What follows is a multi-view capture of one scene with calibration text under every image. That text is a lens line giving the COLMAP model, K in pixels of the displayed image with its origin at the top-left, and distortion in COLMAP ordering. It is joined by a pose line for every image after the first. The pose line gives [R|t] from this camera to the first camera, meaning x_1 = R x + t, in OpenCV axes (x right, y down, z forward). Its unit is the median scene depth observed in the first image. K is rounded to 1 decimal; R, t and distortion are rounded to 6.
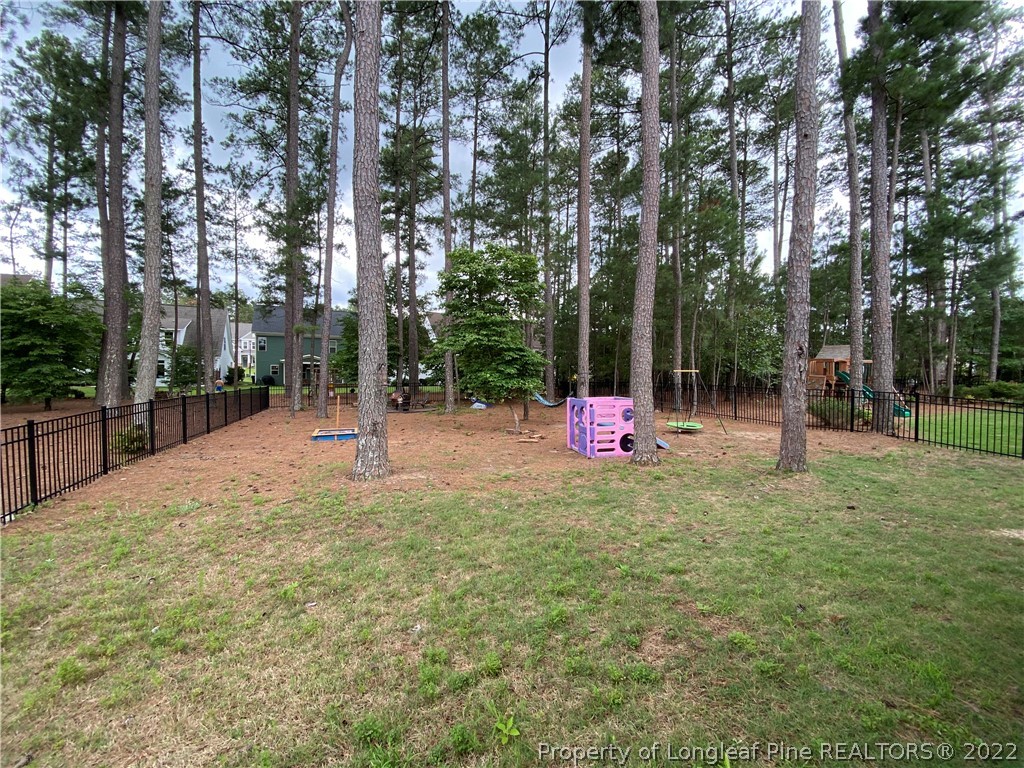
lens RADIAL K [[416.2, 0, 513.4], [0, 416.2, 383.0], [0, 0, 1]] dist [-0.008597, -0.005764]
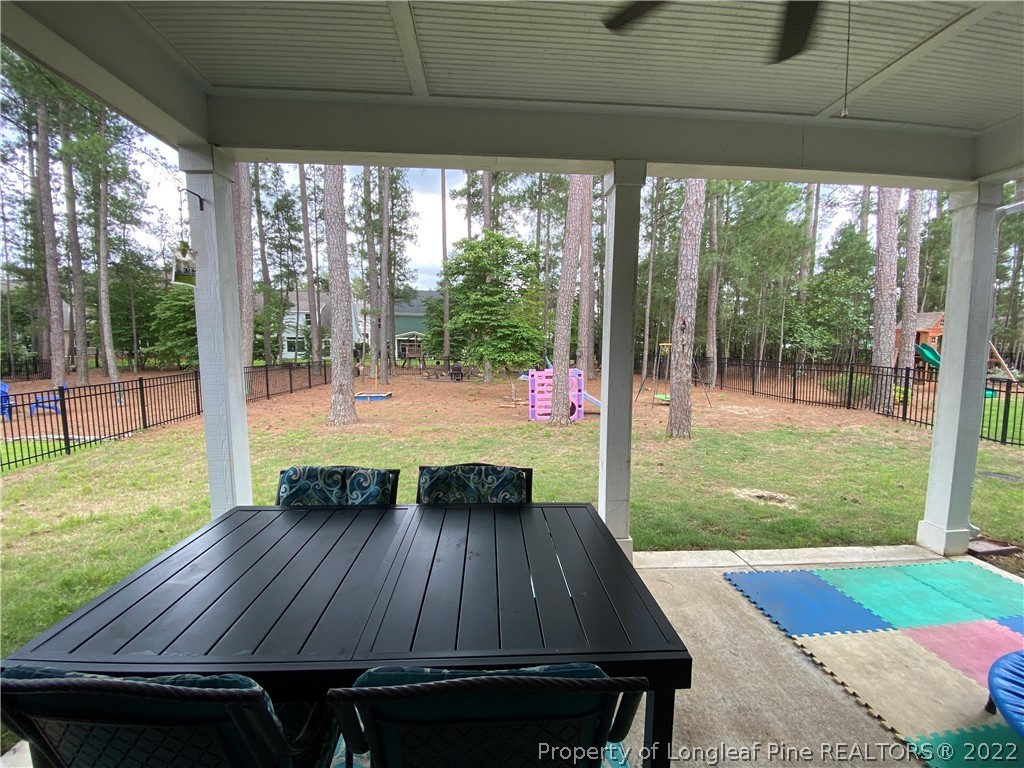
lens RADIAL K [[416.2, 0, 513.4], [0, 416.2, 384.9], [0, 0, 1]] dist [-0.008597, -0.005764]
pose [[0.963807, 0.021123, -0.265762, 0.409790], [-0.003673, 0.997814, 0.065988, 0.004367], [0.266575, -0.062624, 0.961778, -0.113375]]
